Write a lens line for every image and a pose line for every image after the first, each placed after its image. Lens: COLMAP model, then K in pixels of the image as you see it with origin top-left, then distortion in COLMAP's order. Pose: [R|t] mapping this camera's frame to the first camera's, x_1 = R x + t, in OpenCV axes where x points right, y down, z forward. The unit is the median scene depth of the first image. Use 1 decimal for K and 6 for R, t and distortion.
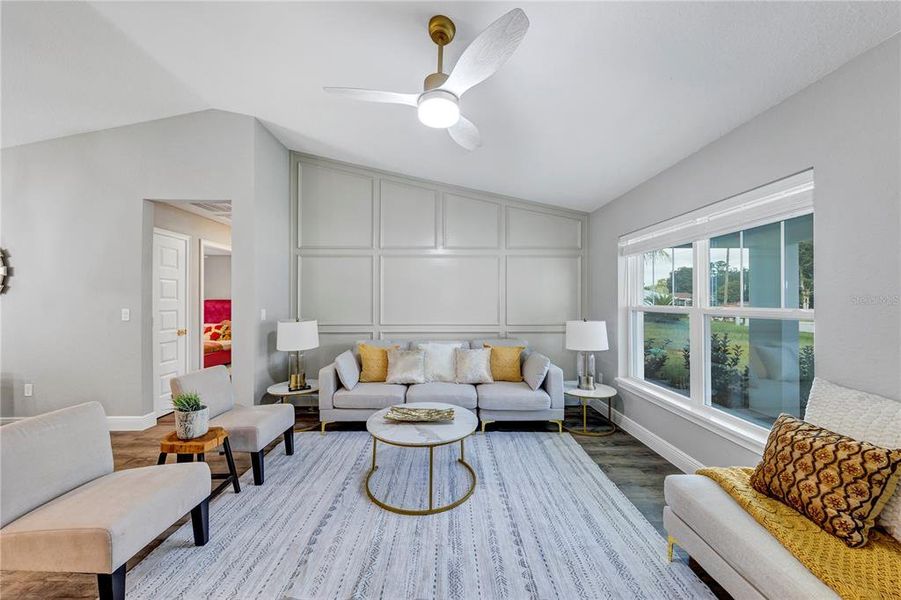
lens RADIAL K [[316.6, 0, 448.9], [0, 316.6, 299.2], [0, 0, 1]] dist [0.002078, 0.000200]
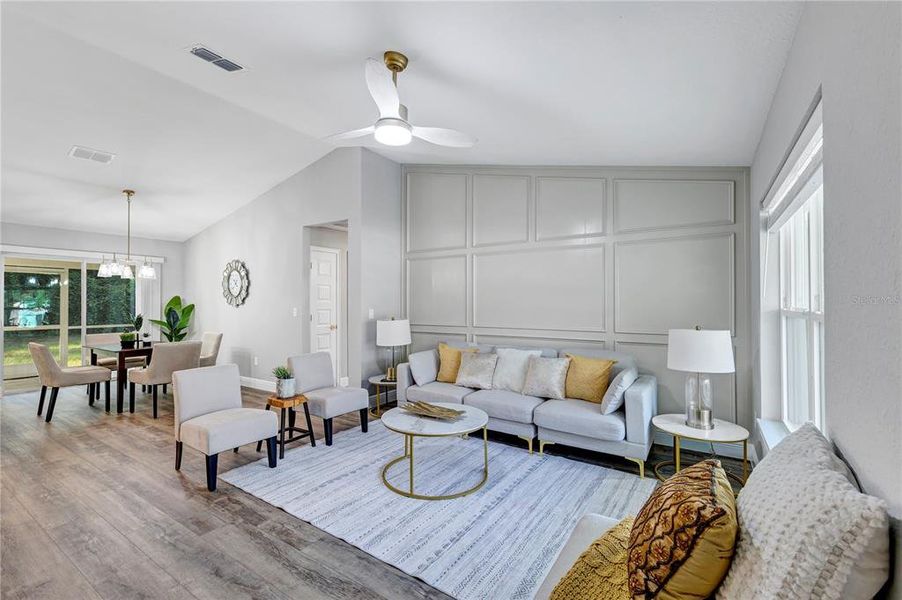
lens RADIAL K [[391.7, 0, 451.0], [0, 391.7, 300.0], [0, 0, 1]] dist [0.002890, 0.000691]
pose [[0.827504, -0.004539, -0.561441, 0.479880], [0.004311, 0.999989, -0.001730, 0.002103], [0.561443, -0.000989, 0.827515, -0.020841]]
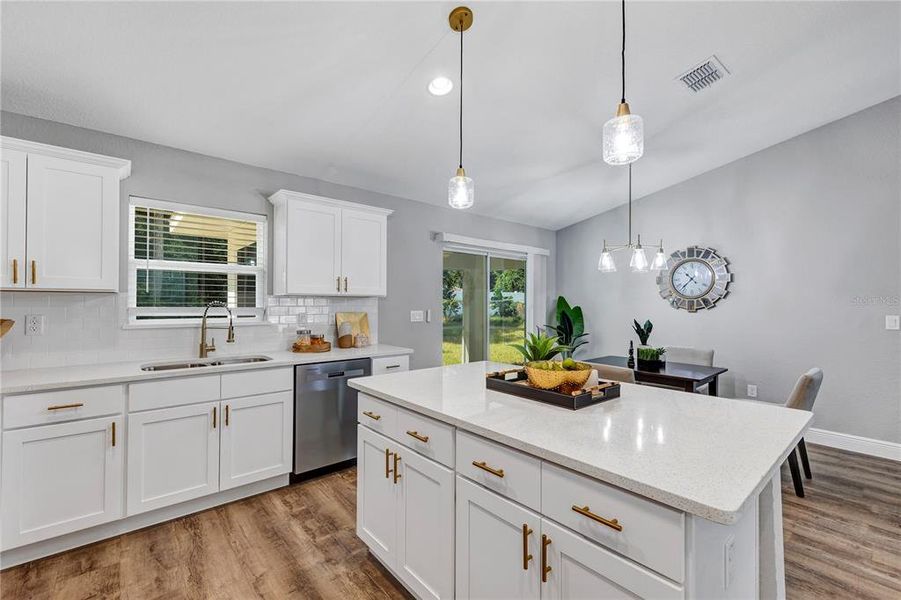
lens RADIAL K [[391.3, 0, 450.5], [0, 391.3, 300.0], [0, 0, 1]] dist [0.002890, 0.000691]
pose [[0.634641, -0.001685, -0.772806, -0.935360], [0.002811, 0.999996, 0.000128, -0.014944], [0.772802, -0.002253, 0.634643, -0.563961]]
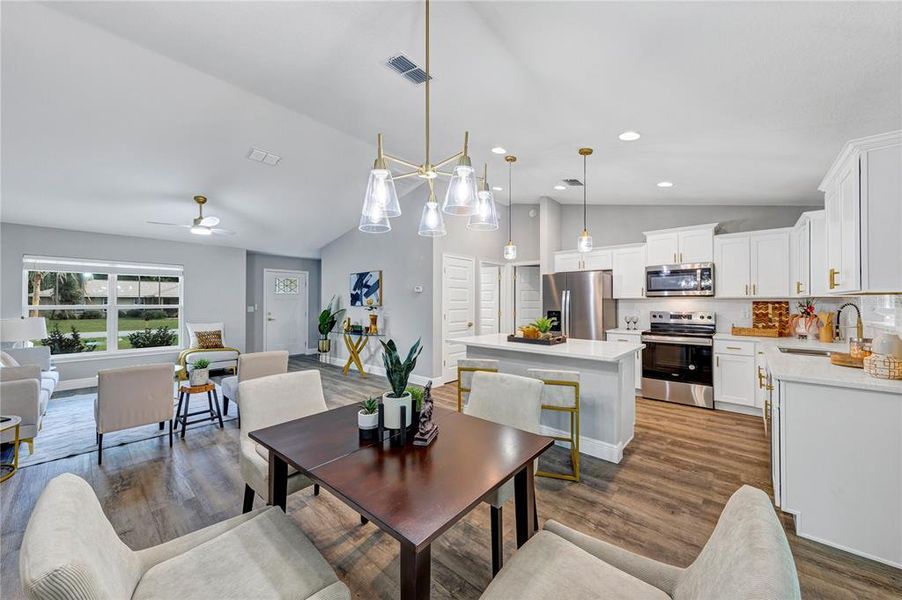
lens RADIAL K [[325.9, 0, 446.4], [0, 325.9, 299.0], [0, 0, 1]] dist [0.000799, -0.000084]
pose [[-0.736422, 0.002808, 0.676517, -1.766239], [-0.007043, 0.999905, -0.011817, -0.006741], [-0.676486, -0.013467, -0.736333, 0.847001]]
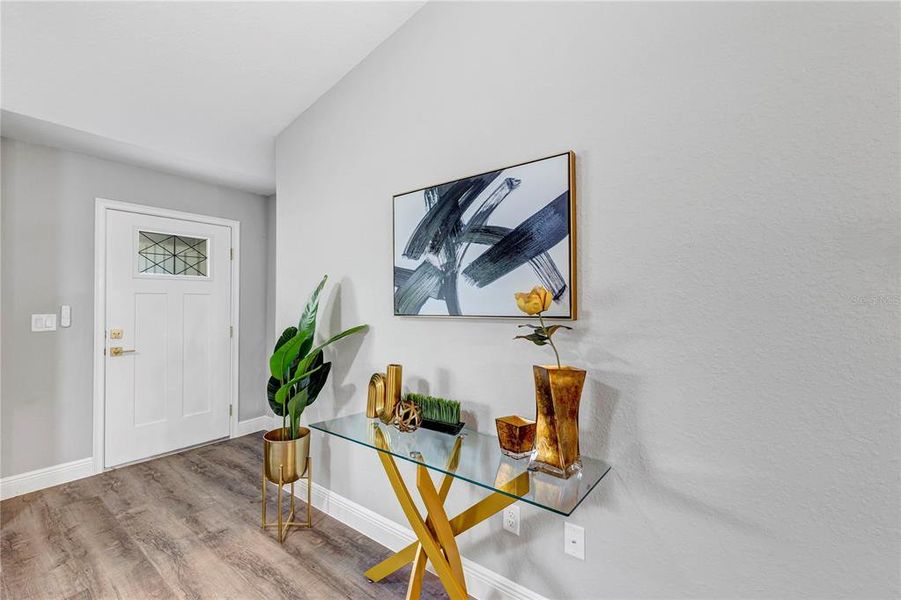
lens RADIAL K [[377.0, 0, 445.4], [0, 377.0, 300.0], [0, 0, 1]] dist [0.001469, 0.000085]
pose [[-0.784487, -0.002499, 0.620140, -0.430188], [-0.010142, 0.999910, -0.008801, -0.005178], [-0.620062, -0.013194, -0.784442, 0.201343]]
